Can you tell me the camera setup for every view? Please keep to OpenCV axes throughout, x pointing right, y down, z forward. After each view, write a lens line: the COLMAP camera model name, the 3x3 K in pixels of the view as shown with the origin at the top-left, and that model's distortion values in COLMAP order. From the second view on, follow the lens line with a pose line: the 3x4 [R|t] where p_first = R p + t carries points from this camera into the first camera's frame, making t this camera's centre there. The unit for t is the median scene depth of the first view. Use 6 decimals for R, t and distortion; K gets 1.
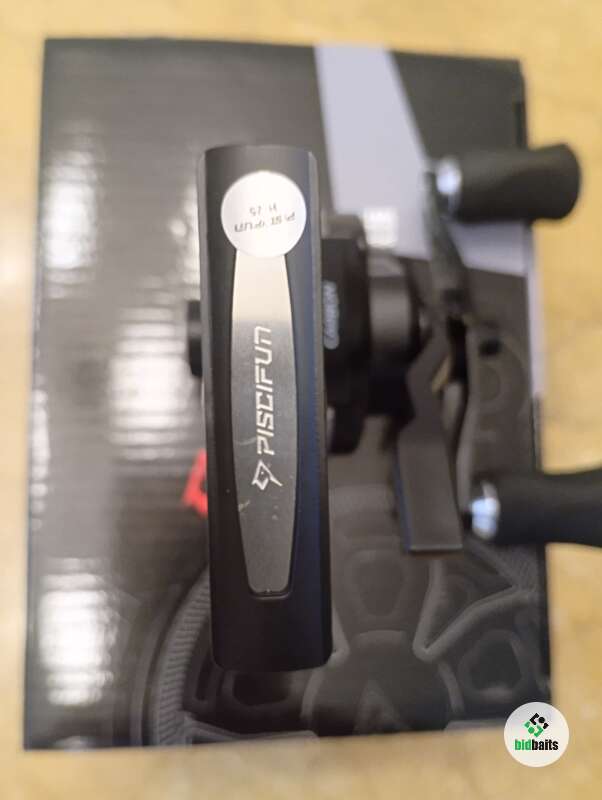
lens RADIAL K [[651.7, 0, 301.0], [0, 651.7, 400.0], [0, 0, 1]] dist [0.052999, -0.002900]
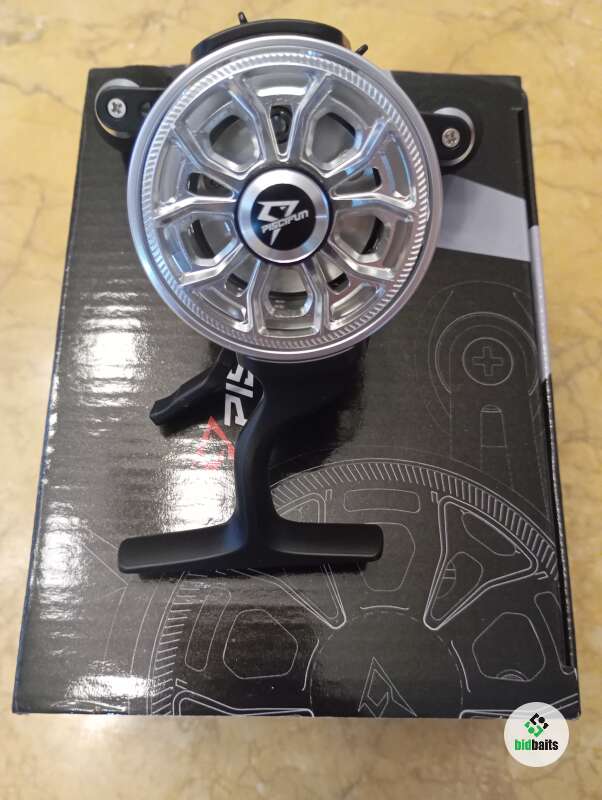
lens RADIAL K [[651.7, 0, 301.0], [0, 651.7, 400.0], [0, 0, 1]] dist [0.052999, -0.002900]
pose [[0.999532, 0.028087, -0.012104, 0.011034], [-0.027335, 0.997921, 0.058371, 0.021548], [0.013719, -0.058012, 0.998222, 0.380997]]
